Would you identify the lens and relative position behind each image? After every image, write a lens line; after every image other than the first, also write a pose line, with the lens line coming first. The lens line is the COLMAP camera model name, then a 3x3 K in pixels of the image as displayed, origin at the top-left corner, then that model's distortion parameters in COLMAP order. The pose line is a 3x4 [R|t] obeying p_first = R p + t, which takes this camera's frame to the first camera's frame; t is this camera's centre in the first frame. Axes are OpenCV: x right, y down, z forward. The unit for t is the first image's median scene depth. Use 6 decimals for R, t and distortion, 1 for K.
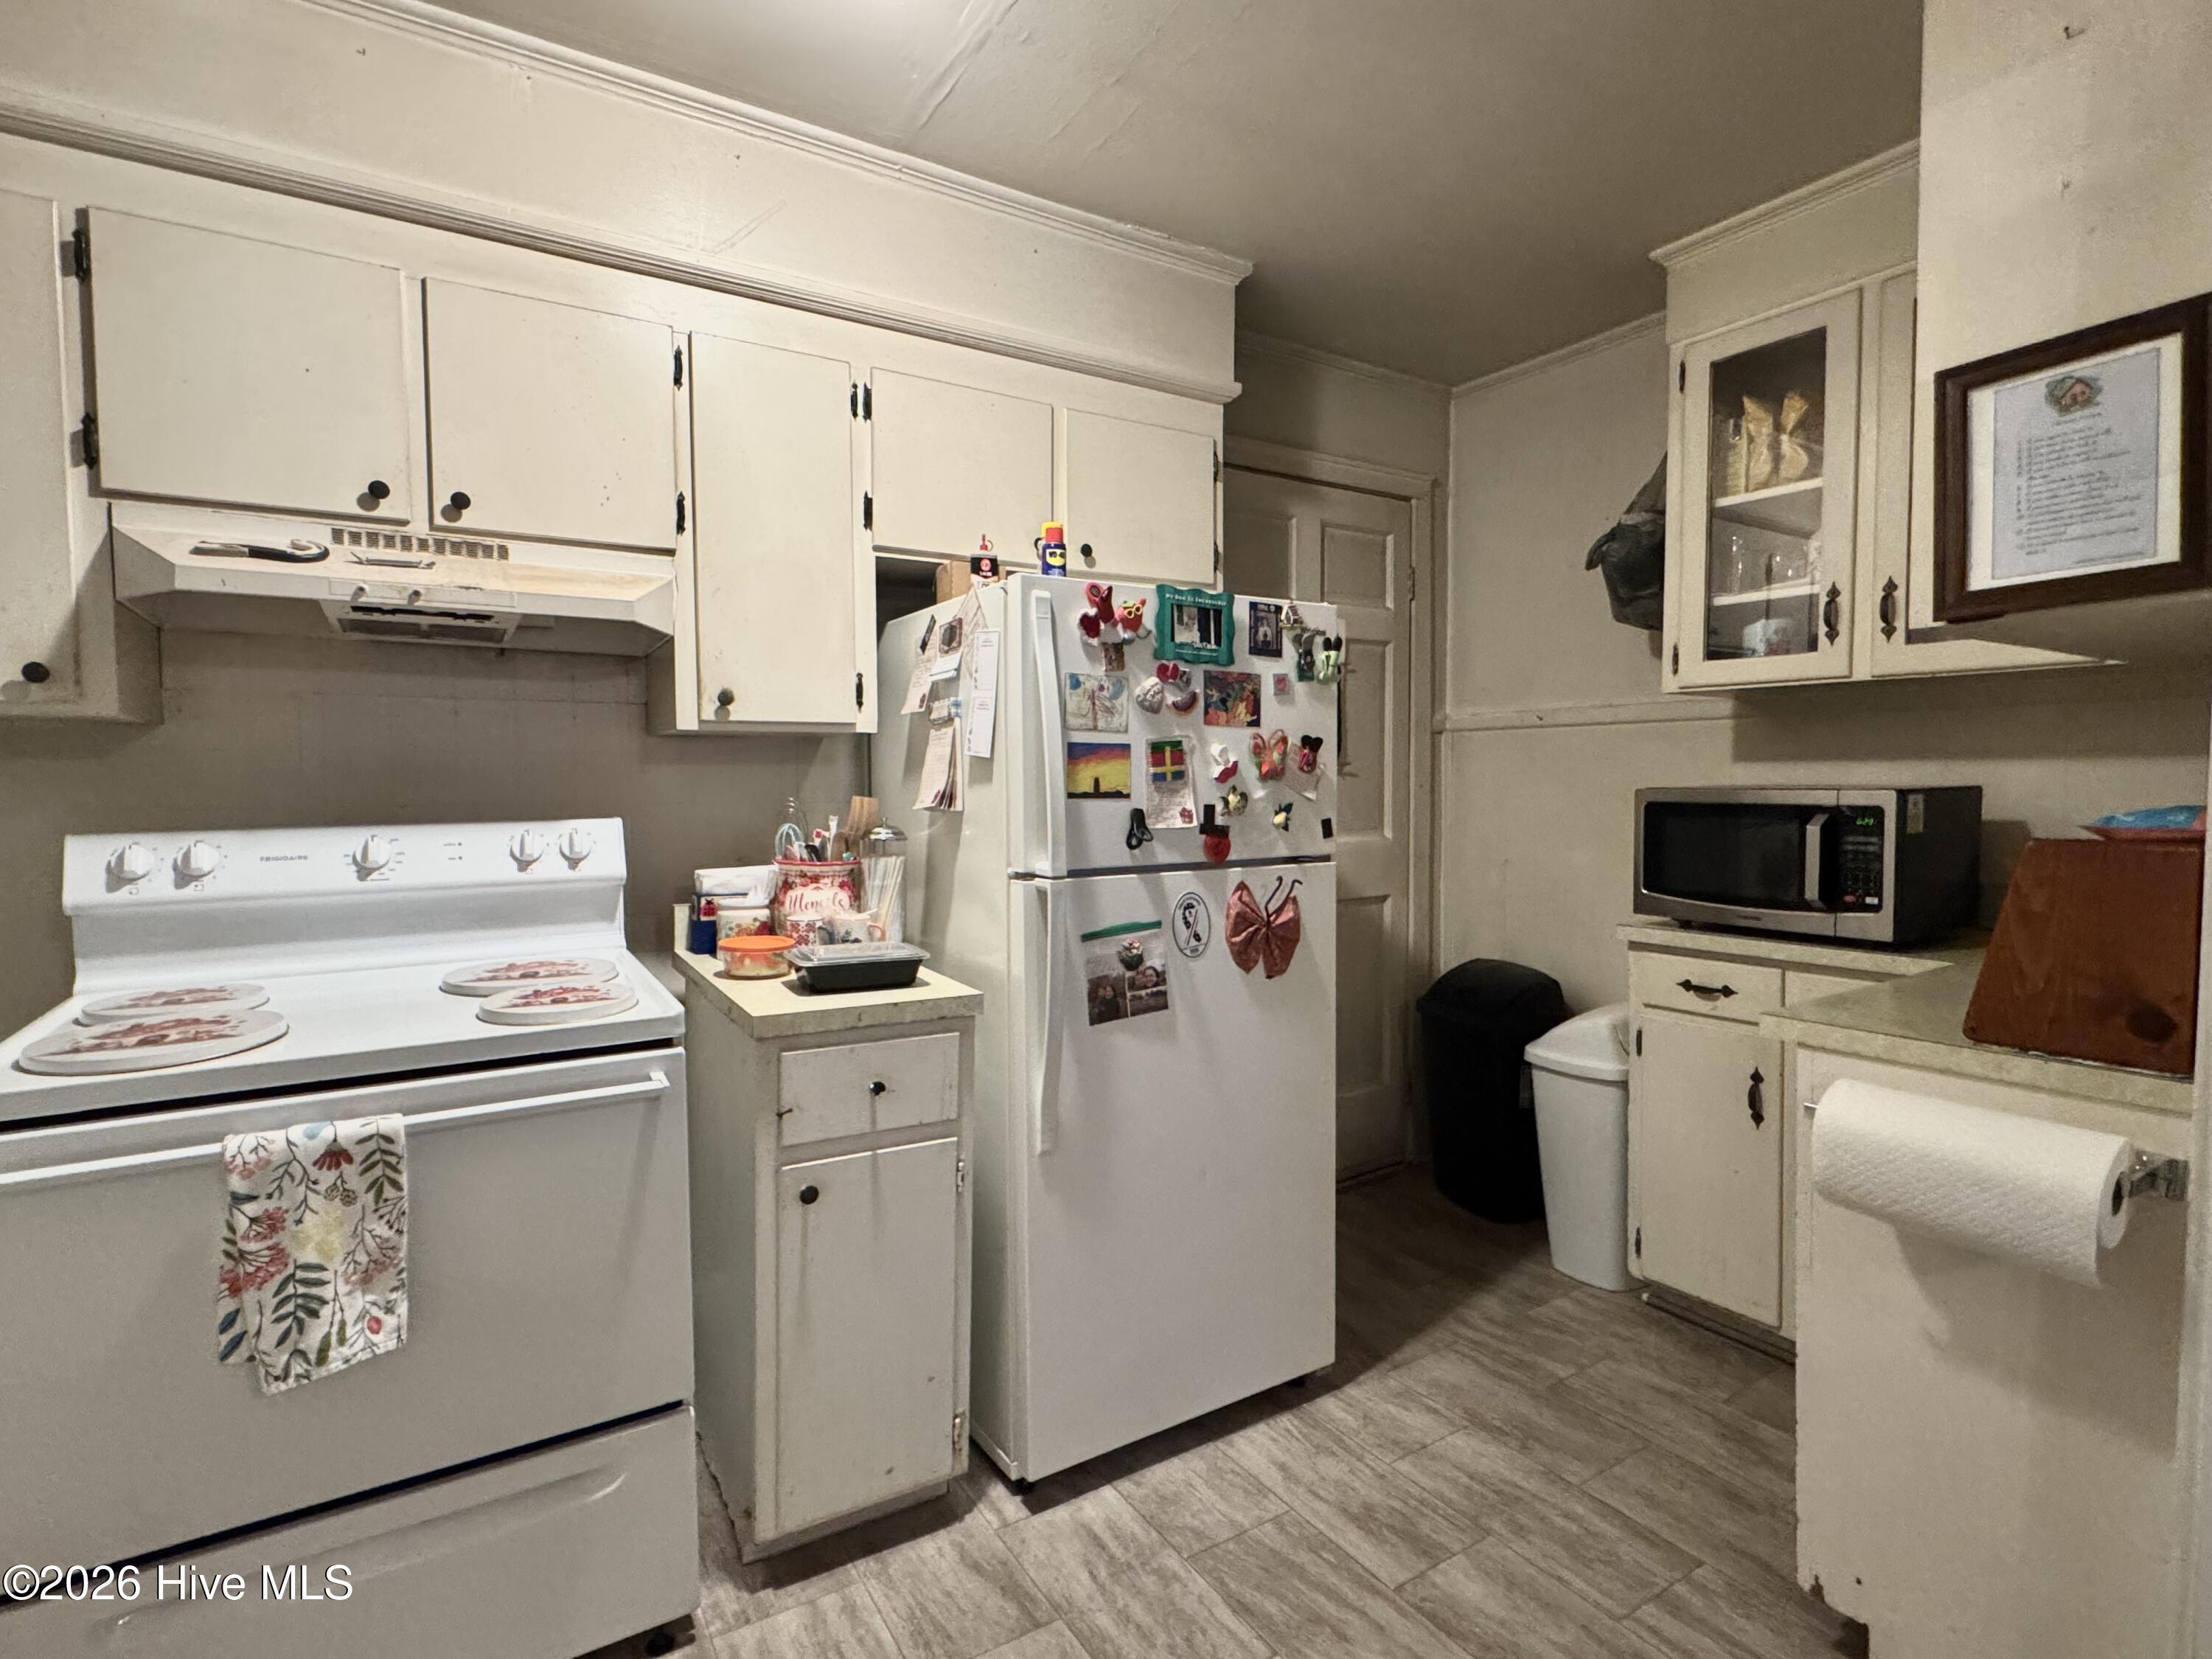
lens RADIAL K [[1104.7, 0, 1099.7], [0, 1104.7, 831.2], [0, 0, 1]] dist [0.003859, -0.000978]
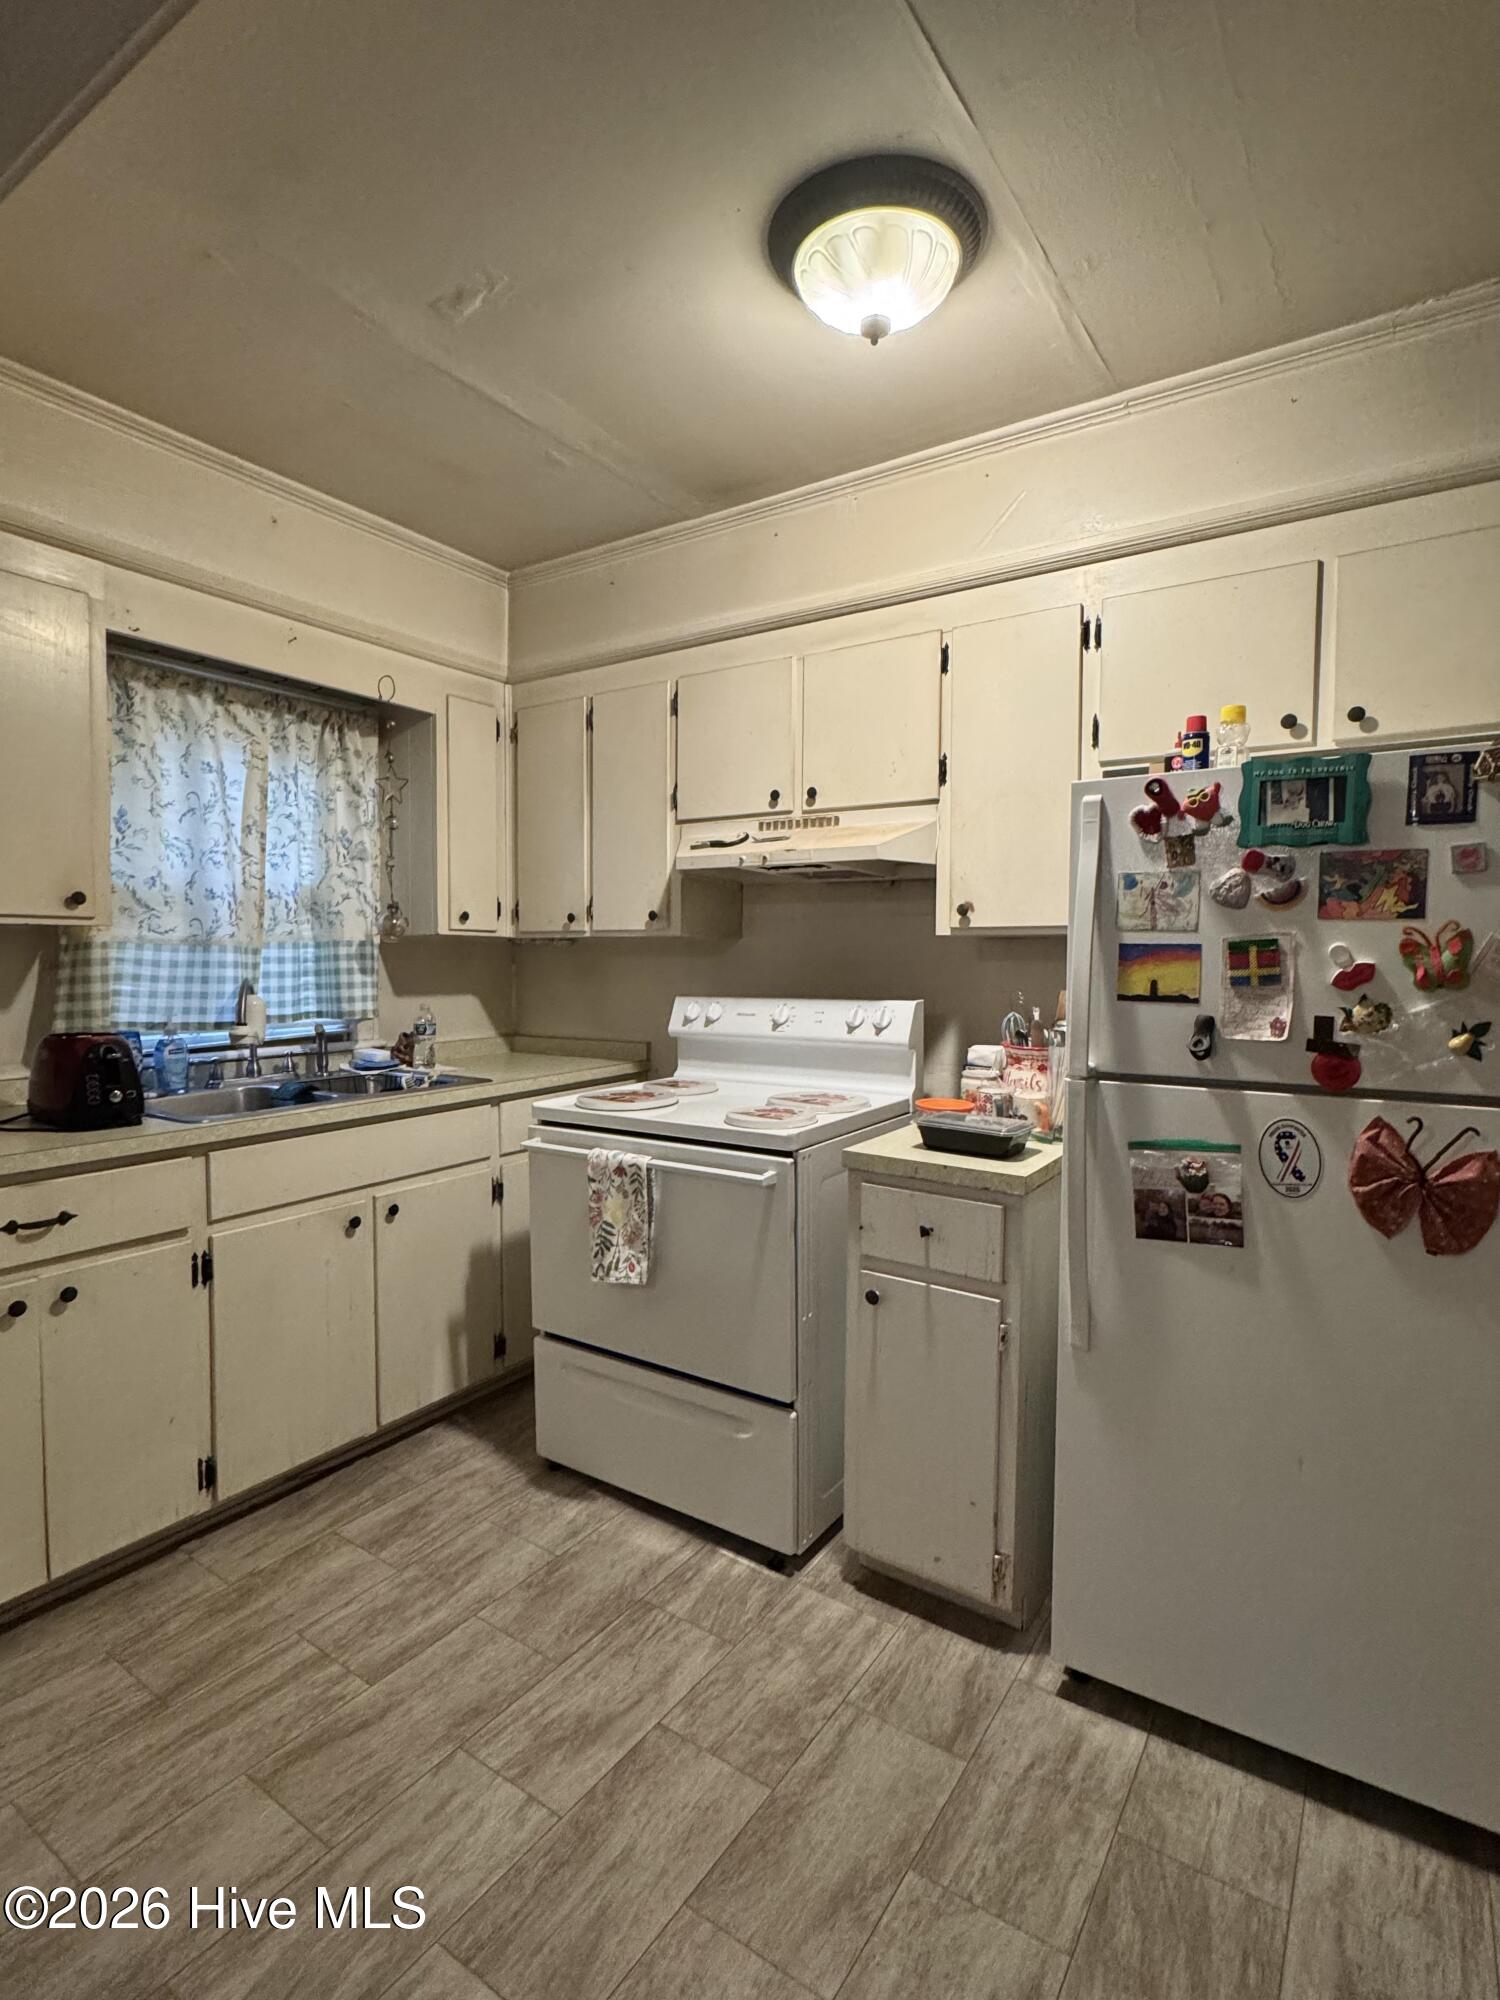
lens RADIAL K [[998.8, 0, 744.9], [0, 998.8, 995.6], [0, 0, 1]] dist [0.003859, -0.000978]
pose [[0.408177, 0.039596, -0.912044, 0.638377], [-0.053045, 0.998400, 0.019605, -0.033283], [0.911360, 0.040378, 0.409624, 0.326816]]
